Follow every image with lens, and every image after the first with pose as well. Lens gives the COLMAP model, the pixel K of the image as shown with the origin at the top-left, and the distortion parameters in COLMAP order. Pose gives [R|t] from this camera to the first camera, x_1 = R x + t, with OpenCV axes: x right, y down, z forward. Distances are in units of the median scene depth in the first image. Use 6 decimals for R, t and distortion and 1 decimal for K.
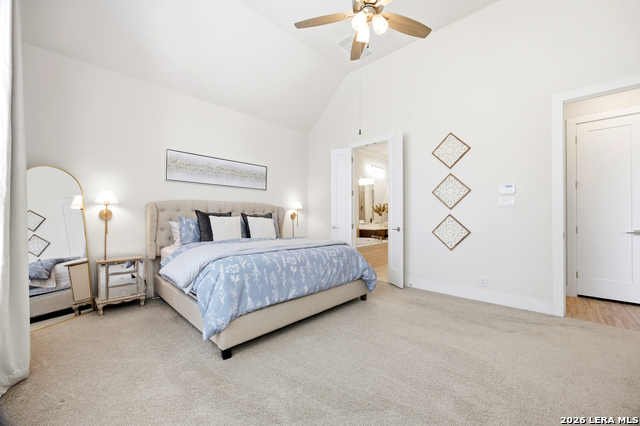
lens RADIAL K [[251.9, 0, 325.3], [0, 251.9, 215.0], [0, 0, 1]] dist [-0.010500, 0.001588]
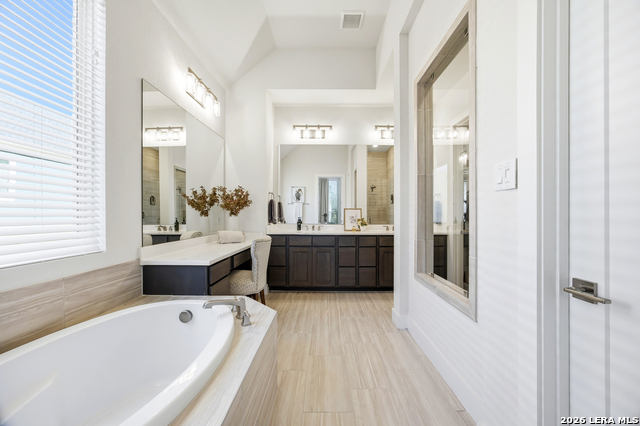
lens RADIAL K [[251.9, 0, 321.9], [0, 251.9, 214.3], [0, 0, 1]] dist [-0.010500, 0.001588]
pose [[0.736780, 0.004939, 0.676115, 0.077068], [-0.003995, 0.999988, -0.002952, 0.002076], [-0.676121, -0.000526, 0.736790, 0.535848]]
